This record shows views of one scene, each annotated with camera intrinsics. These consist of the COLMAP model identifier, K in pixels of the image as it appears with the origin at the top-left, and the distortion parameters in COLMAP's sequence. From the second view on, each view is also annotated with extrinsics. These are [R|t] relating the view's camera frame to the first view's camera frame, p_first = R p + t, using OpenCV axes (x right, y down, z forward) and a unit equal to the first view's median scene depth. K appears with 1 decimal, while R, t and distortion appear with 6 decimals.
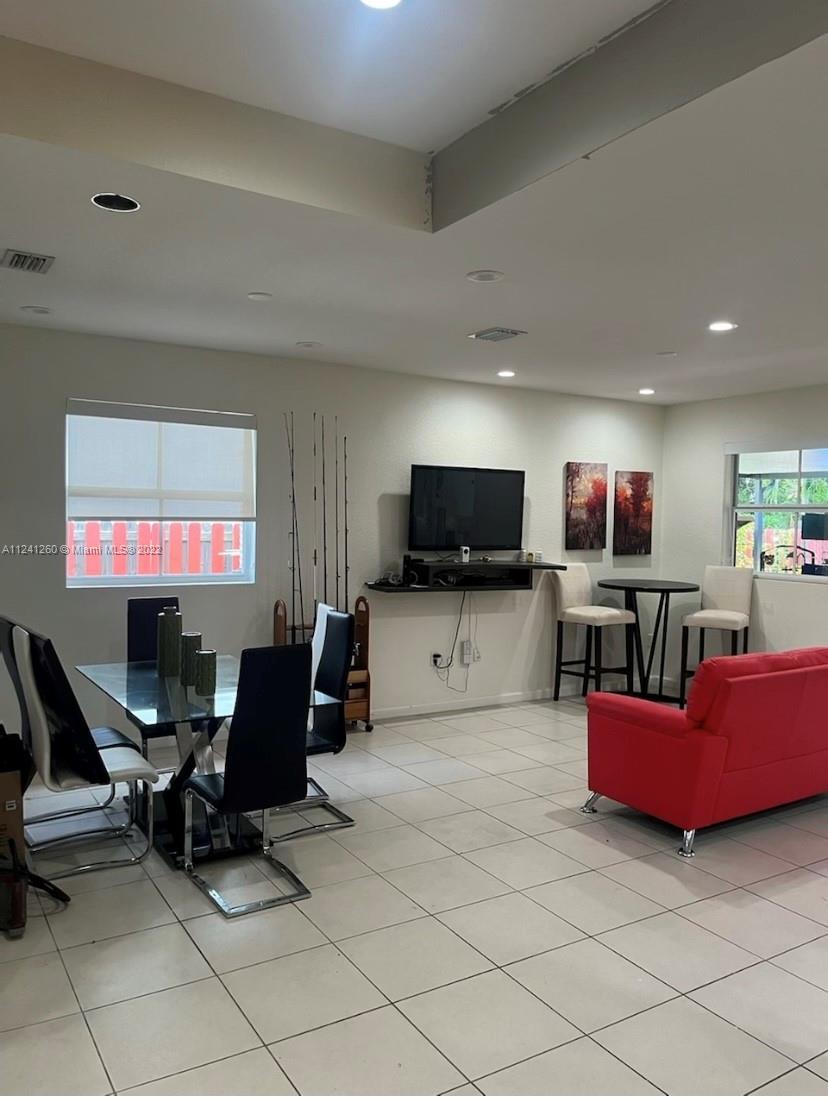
lens RADIAL K [[831.1, 0, 414.0], [0, 831.1, 550.5], [0, 0, 1]] dist [0.002097, -0.000017]
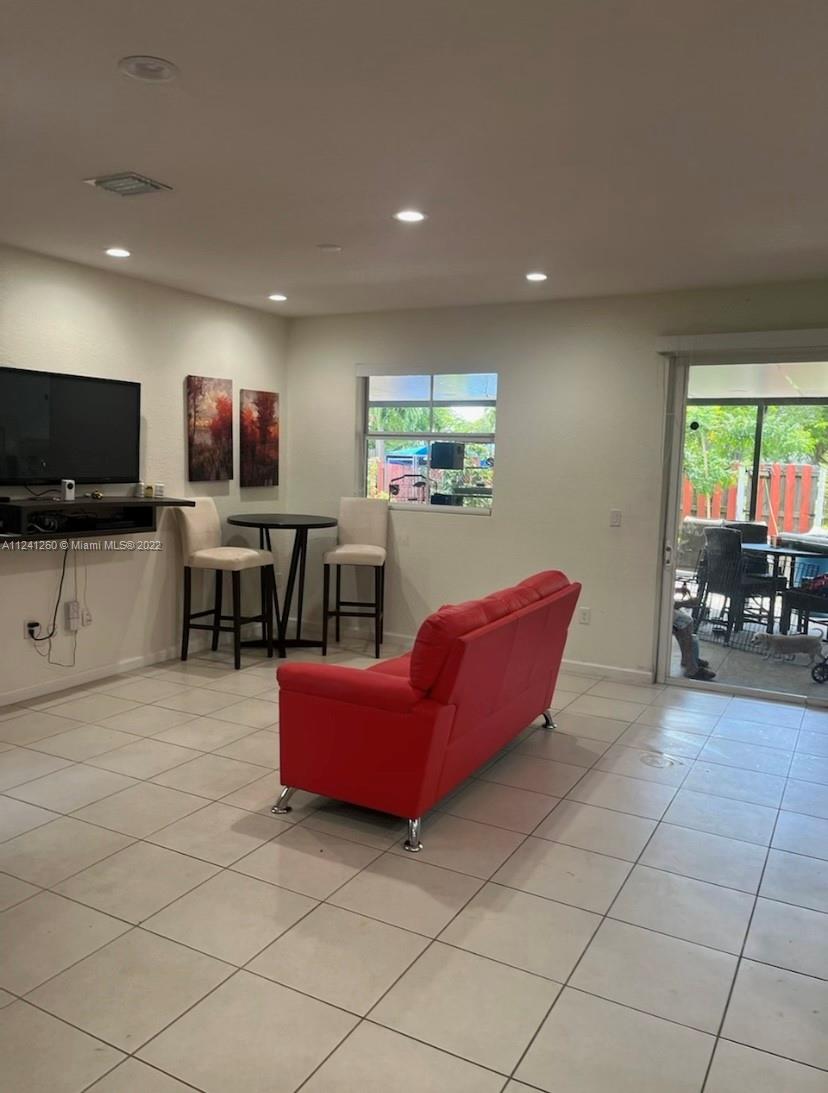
lens RADIAL K [[827.9, 0, 414.0], [0, 827.9, 546.5], [0, 0, 1]] dist [0.035201, -0.079559]
pose [[0.866857, -0.050136, 0.496030, -0.039982], [0.008898, 0.996328, 0.085153, -0.005013], [-0.498478, -0.069402, 0.864120, 0.162894]]
